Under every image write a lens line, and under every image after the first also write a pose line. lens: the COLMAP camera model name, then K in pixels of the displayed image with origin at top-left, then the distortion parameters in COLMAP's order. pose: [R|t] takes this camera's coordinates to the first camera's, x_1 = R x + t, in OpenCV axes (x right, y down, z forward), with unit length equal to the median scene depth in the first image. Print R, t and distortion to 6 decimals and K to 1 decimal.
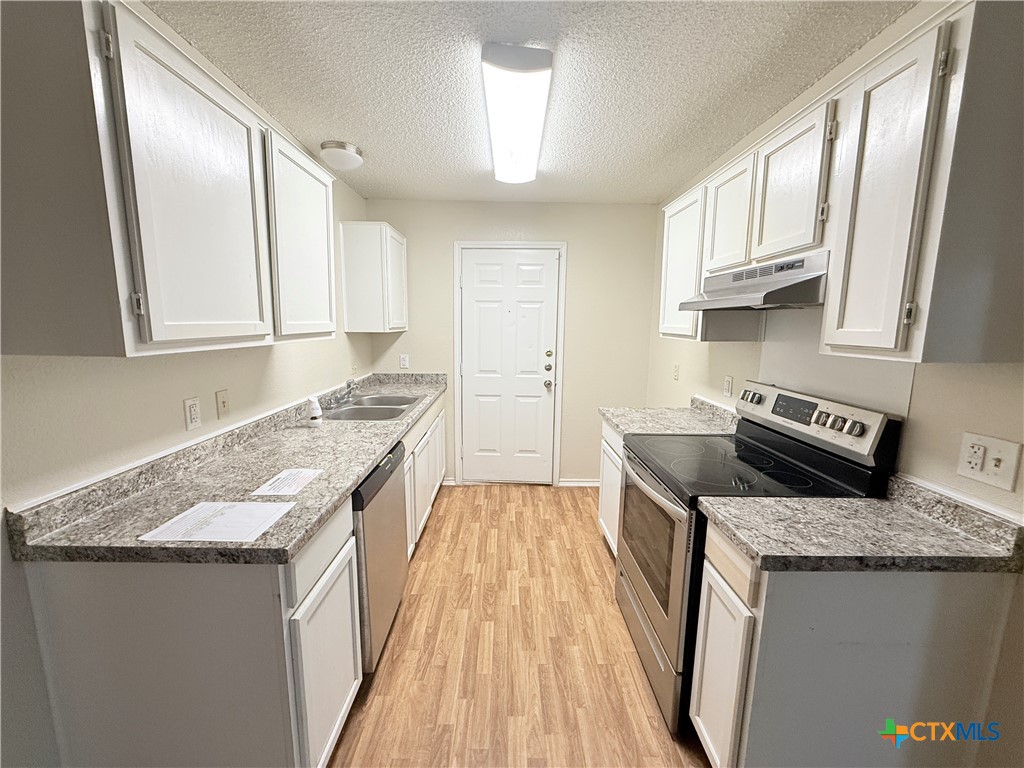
lens RADIAL K [[406.6, 0, 508.4], [0, 406.6, 383.5], [0, 0, 1]] dist [0.000114, -0.000212]
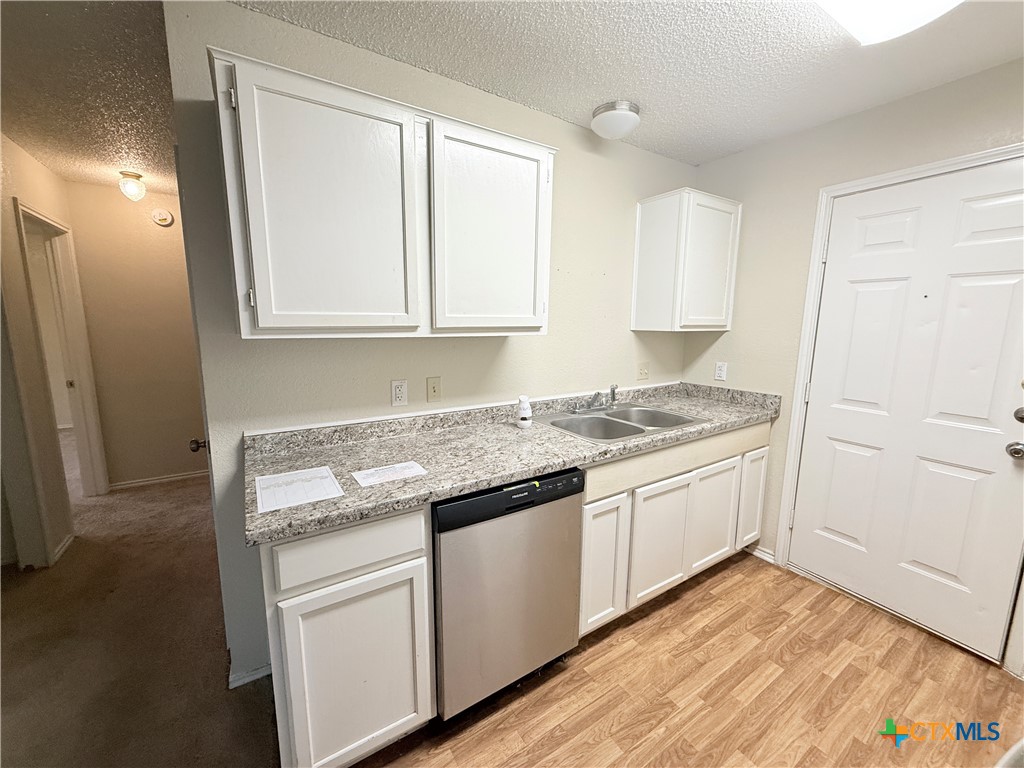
lens RADIAL K [[406.6, 0, 506.1], [0, 406.6, 384.0], [0, 0, 1]] dist [0.000114, -0.000212]
pose [[0.532608, 0.124370, -0.837175, 0.302890], [-0.127710, 0.989628, 0.065770, -0.055408], [0.836672, 0.071886, 0.542967, 0.487800]]
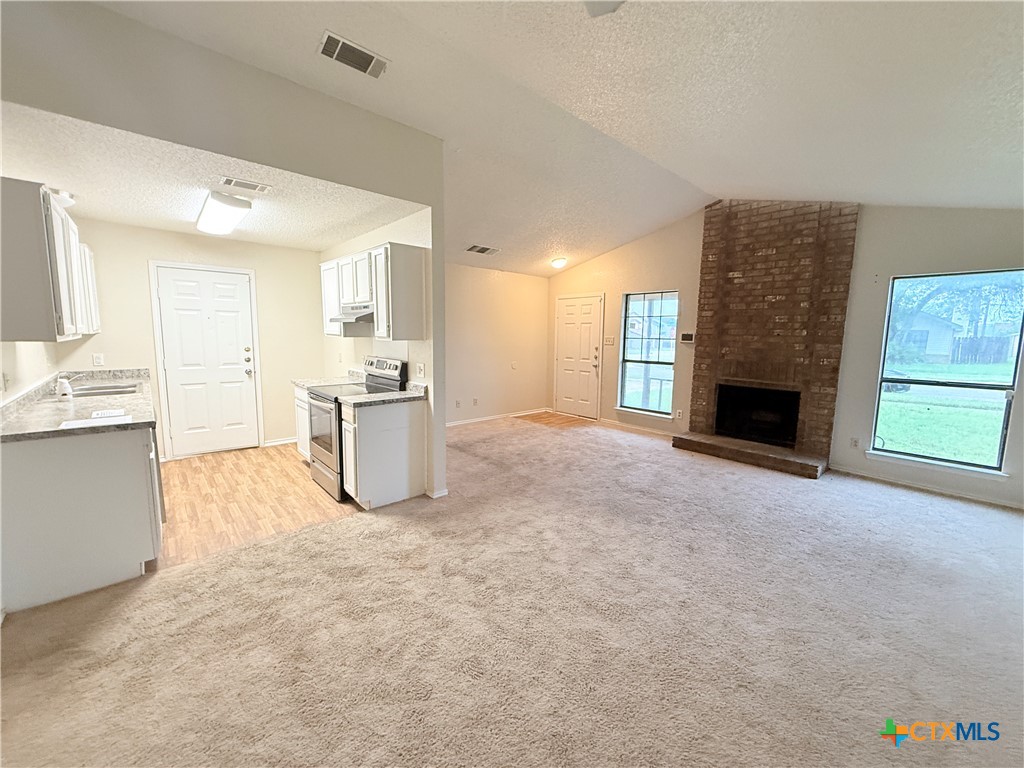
lens RADIAL K [[406.6, 0, 508.5], [0, 406.6, 383.6], [0, 0, 1]] dist [0.000114, -0.000212]
pose [[0.750917, -0.080749, 0.655441, -0.269381], [0.087427, 0.995916, 0.022532, 0.159741], [-0.654584, 0.040383, 0.754910, -1.118211]]
